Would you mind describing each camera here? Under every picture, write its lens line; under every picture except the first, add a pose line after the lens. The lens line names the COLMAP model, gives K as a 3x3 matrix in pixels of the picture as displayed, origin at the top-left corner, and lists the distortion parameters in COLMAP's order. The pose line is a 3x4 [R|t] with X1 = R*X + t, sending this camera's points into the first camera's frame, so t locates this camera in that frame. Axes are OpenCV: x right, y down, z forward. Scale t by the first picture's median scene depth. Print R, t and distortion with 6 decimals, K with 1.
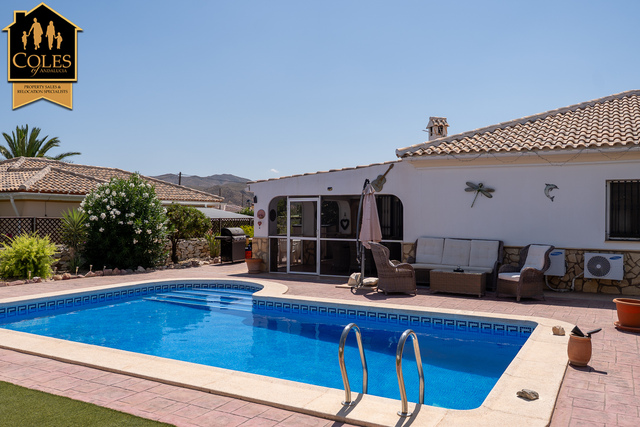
lens RADIAL K [[544.2, 0, 322.1], [0, 544.2, 213.2], [0, 0, 1]] dist [-0.013307, -0.003872]
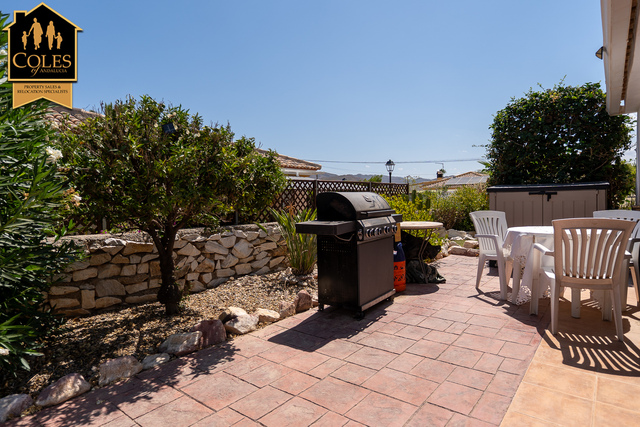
lens RADIAL K [[368.7, 0, 319.7], [0, 368.7, 210.9], [0, 0, 1]] dist [0.000988, 0.000053]
pose [[0.983793, -0.013564, -0.178796, -0.198968], [0.020513, 0.999102, 0.037075, 0.039676], [0.178133, -0.040142, 0.983187, 1.071314]]
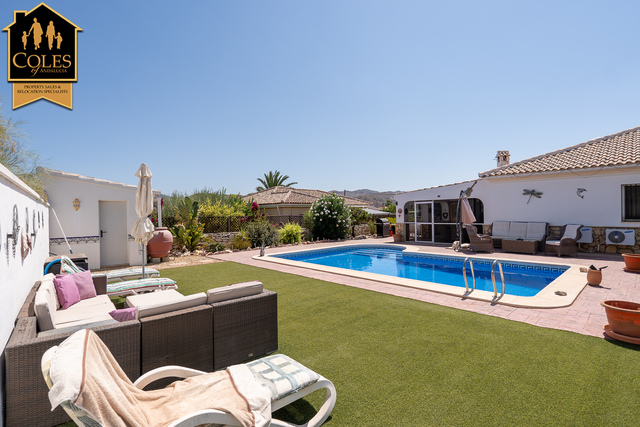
lens RADIAL K [[311.8, 0, 318.3], [0, 311.8, 214.0], [0, 0, 1]] dist [-0.013188, -0.000608]
pose [[0.947448, -0.022623, -0.319109, -0.039558], [0.025566, 0.999660, 0.005036, -0.000460], [0.318886, -0.012929, 0.947705, -0.140348]]
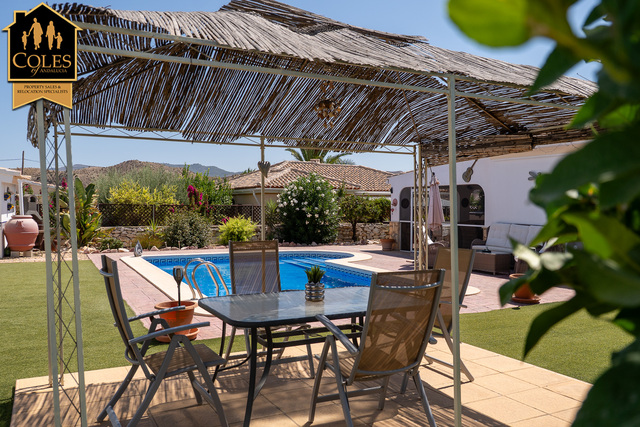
lens RADIAL K [[544.2, 0, 319.4], [0, 544.2, 212.6], [0, 0, 1]] dist [-0.013307, -0.003872]
pose [[0.825755, 0.006838, -0.563988, 0.486408], [0.003076, 0.999857, 0.016627, 0.004338], [0.564021, -0.015465, 0.825615, -0.109514]]
